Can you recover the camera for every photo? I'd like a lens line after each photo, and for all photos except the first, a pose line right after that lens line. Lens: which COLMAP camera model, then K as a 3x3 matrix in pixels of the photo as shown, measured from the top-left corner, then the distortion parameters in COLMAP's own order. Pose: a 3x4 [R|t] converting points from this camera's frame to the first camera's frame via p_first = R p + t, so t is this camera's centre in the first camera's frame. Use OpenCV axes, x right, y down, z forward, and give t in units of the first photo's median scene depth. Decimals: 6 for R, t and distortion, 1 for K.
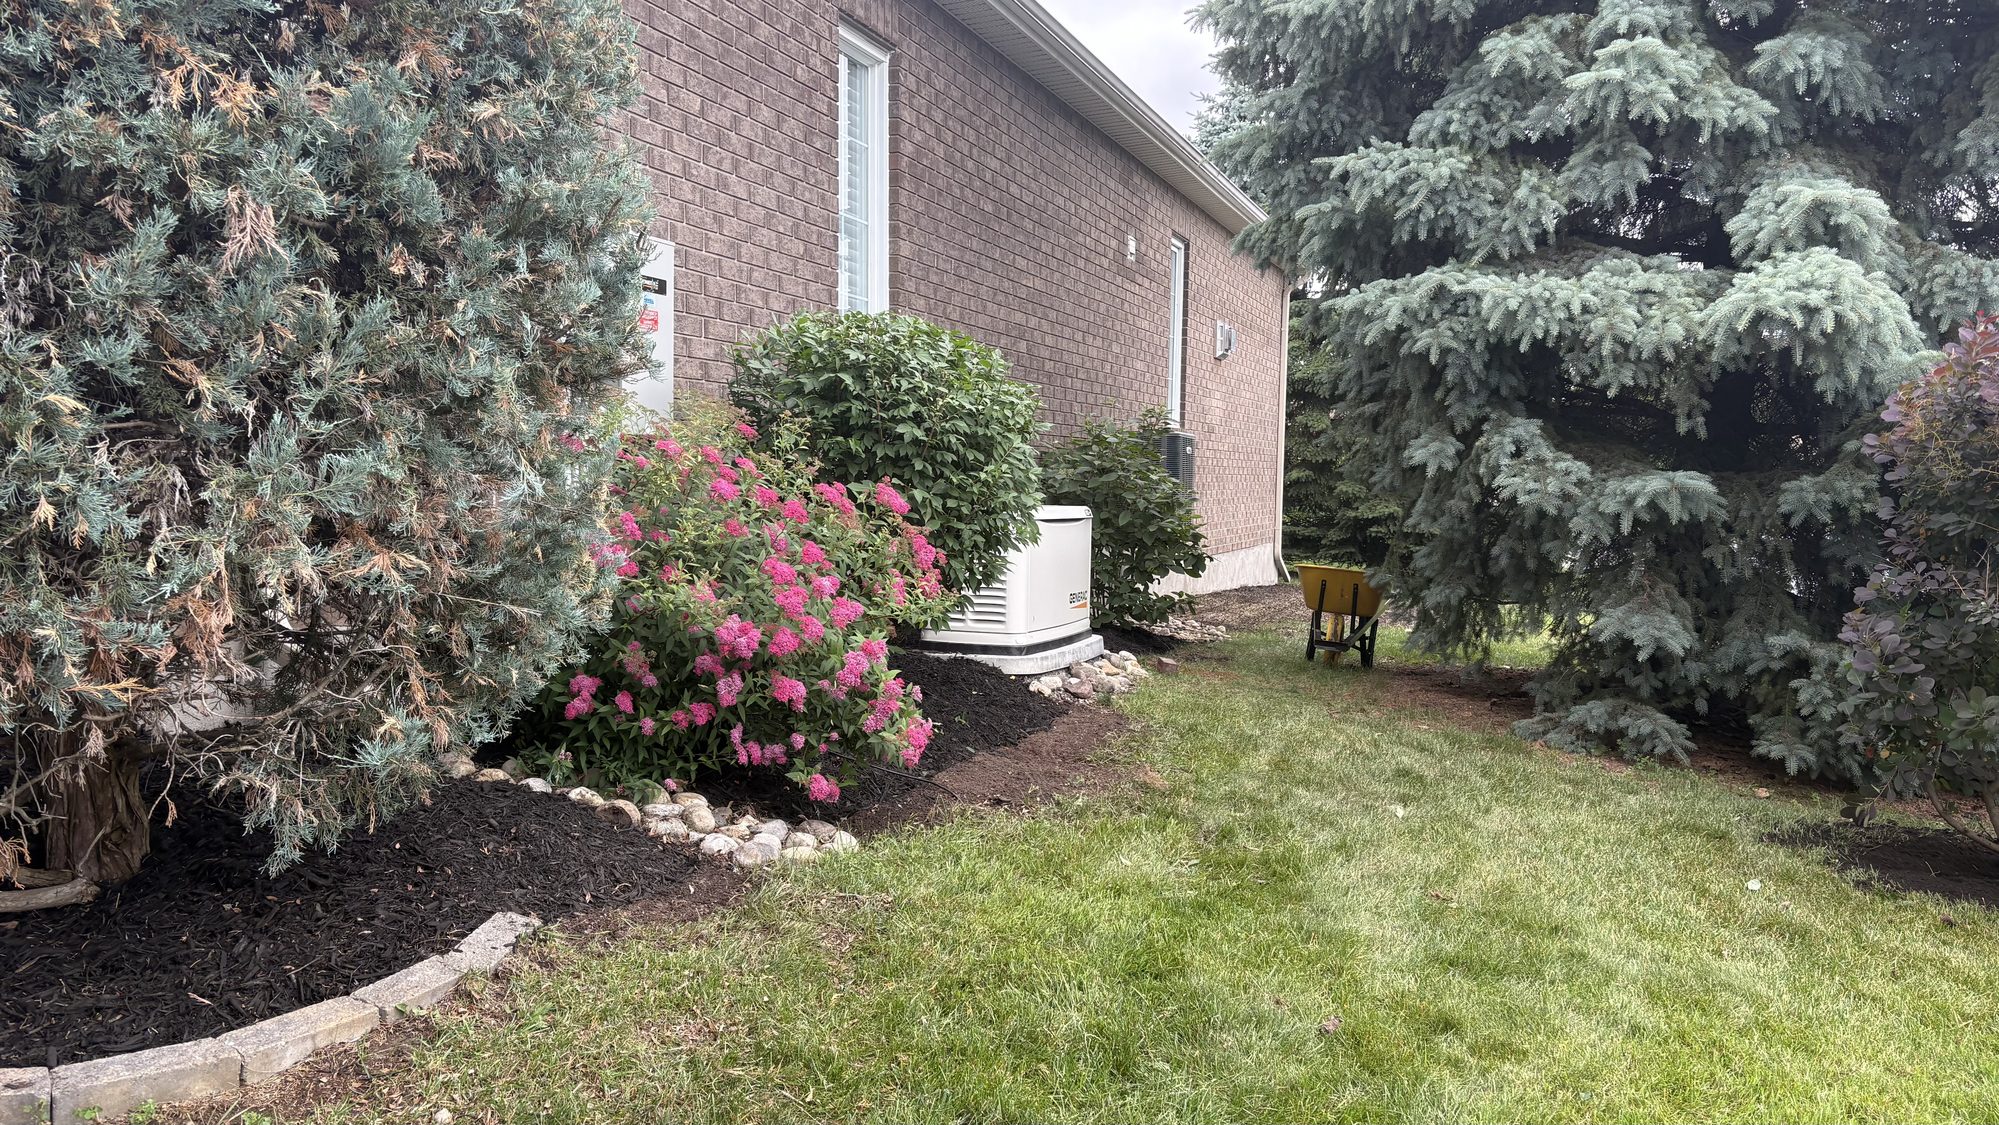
lens RADIAL K [[1494.9, 0, 999.5], [0, 1494.9, 562.5], [0, 0, 1]] dist [0.093241, -0.100120]
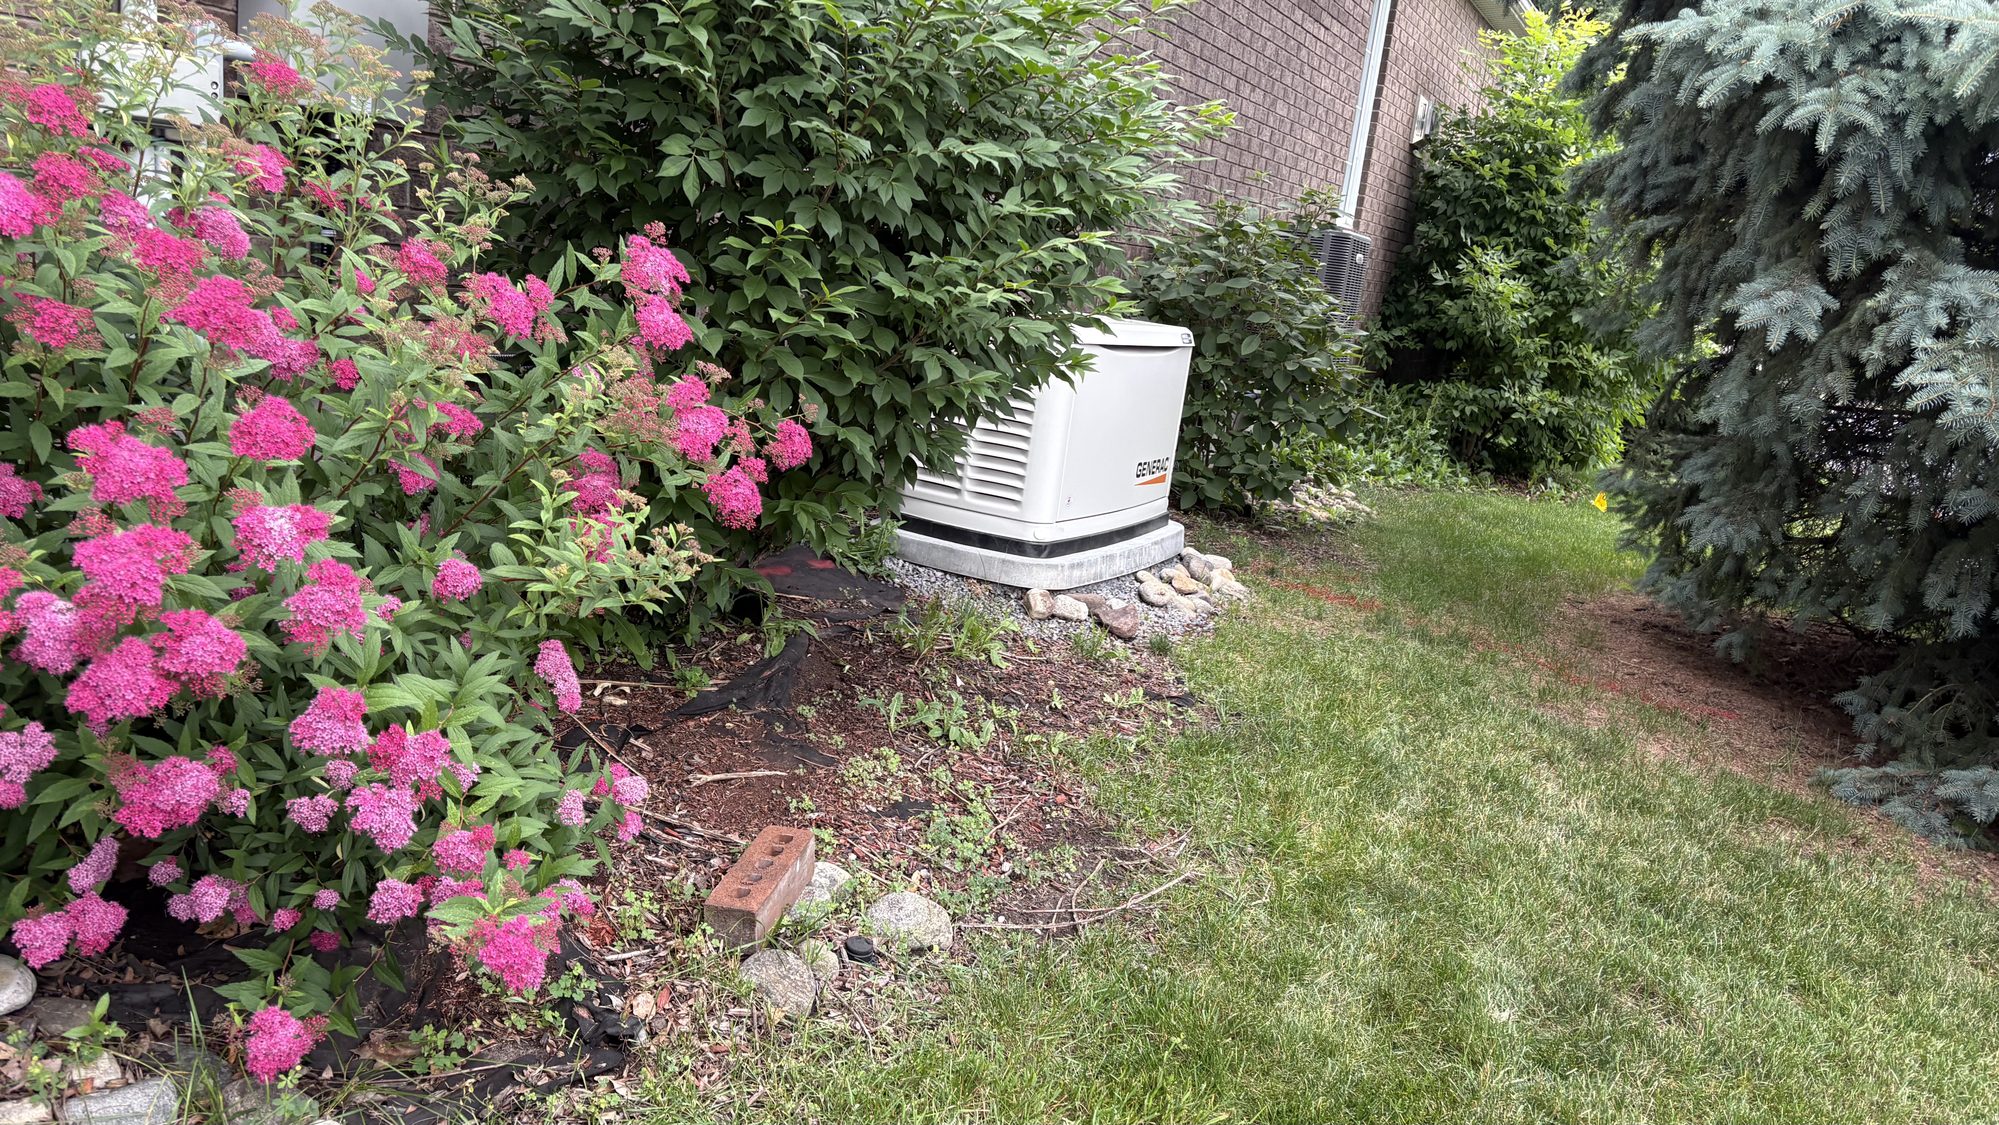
lens RADIAL K [[1499.7, 0, 979.0], [0, 1499.7, 556.7], [0, 0, 1]] dist [-0.009029, 0.009103]
pose [[0.987010, 0.130844, -0.093227, 0.048327], [-0.116393, 0.982348, 0.146442, -0.027501], [0.110742, -0.133688, 0.984816, 0.381298]]
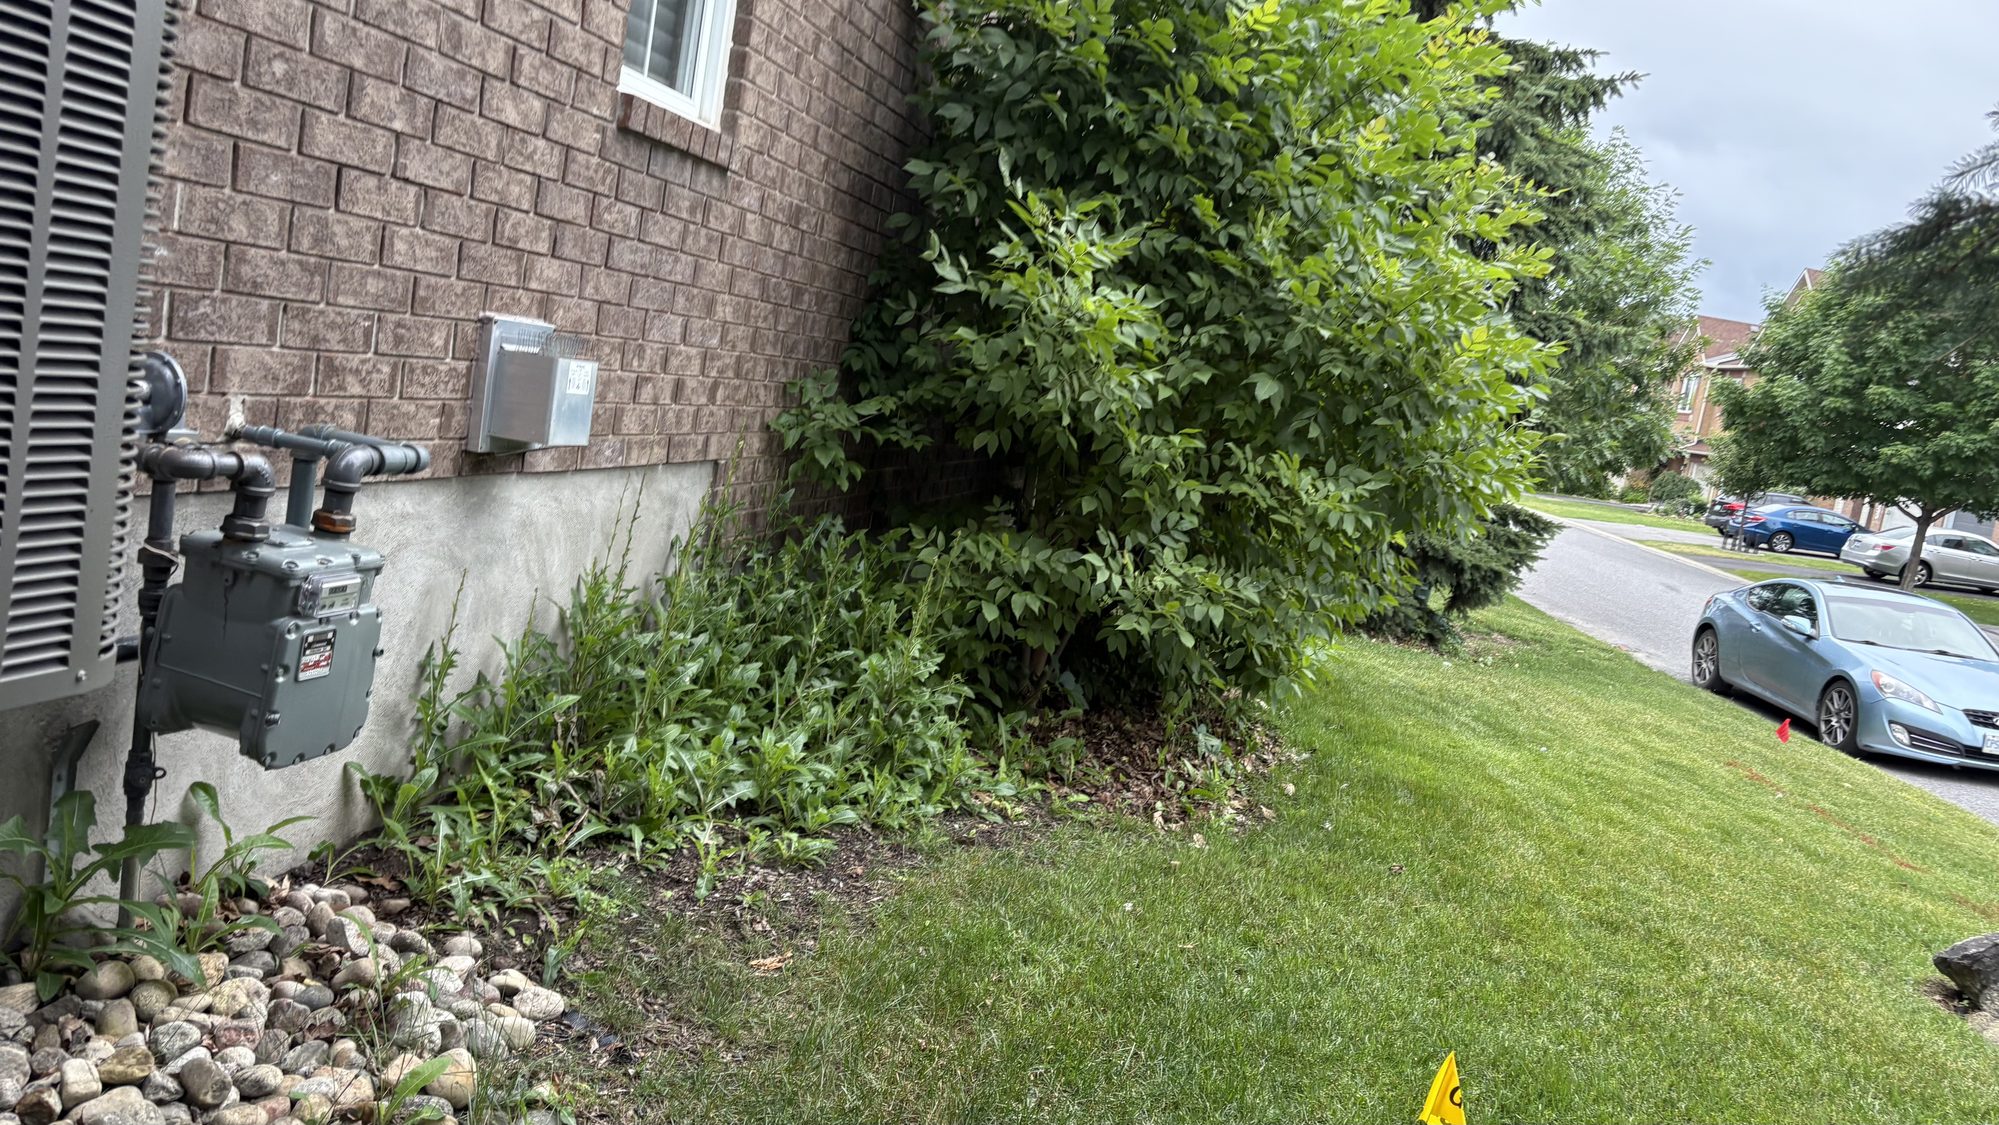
lens RADIAL K [[1494.9, 0, 999.5], [0, 1494.9, 562.5], [0, 0, 1]] dist [0.093241, -0.100120]
pose [[0.979254, 0.134743, 0.151344, 0.194141], [-0.147962, 0.985774, 0.079730, -0.057992], [-0.138448, -0.100469, 0.985260, 1.006229]]
